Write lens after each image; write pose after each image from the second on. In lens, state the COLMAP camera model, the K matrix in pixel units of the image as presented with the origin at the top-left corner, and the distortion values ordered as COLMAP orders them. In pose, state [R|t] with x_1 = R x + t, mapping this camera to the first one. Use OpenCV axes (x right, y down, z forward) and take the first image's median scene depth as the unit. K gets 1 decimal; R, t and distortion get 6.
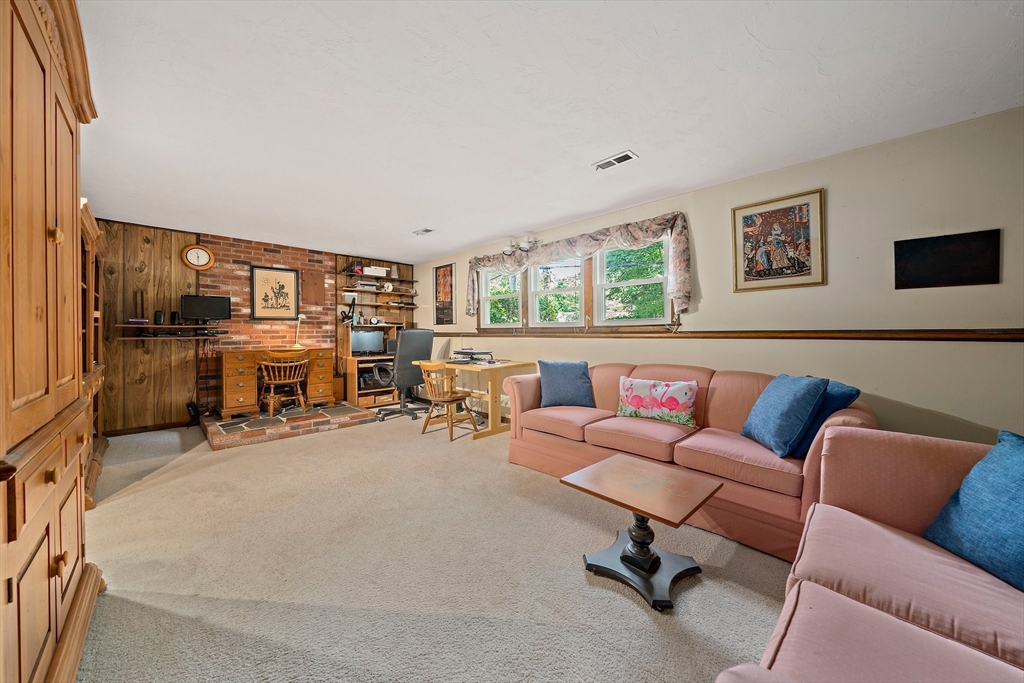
lens RADIAL K [[356.6, 0, 515.4], [0, 356.6, 336.7], [0, 0, 1]] dist [-0.005881, 0.000113]
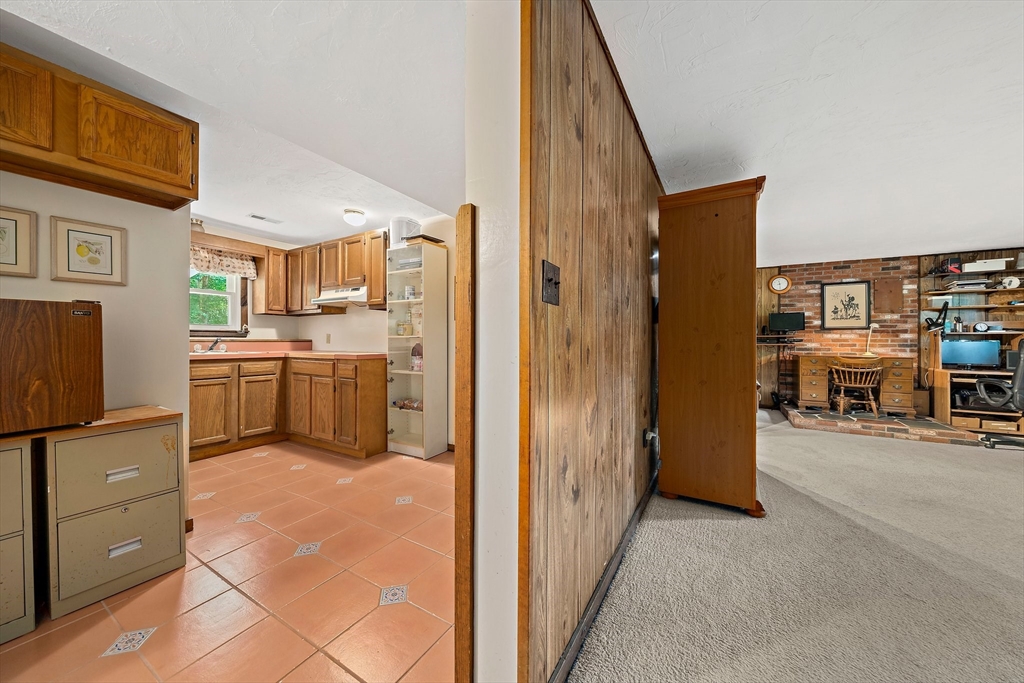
lens RADIAL K [[356.6, 0, 515.4], [0, 356.6, 336.7], [0, 0, 1]] dist [-0.005881, 0.000113]
pose [[0.243852, -0.005959, -0.969794, 0.144984], [-0.018657, 0.999767, -0.010834, 0.005977], [0.969633, 0.020736, 0.243684, -0.261792]]
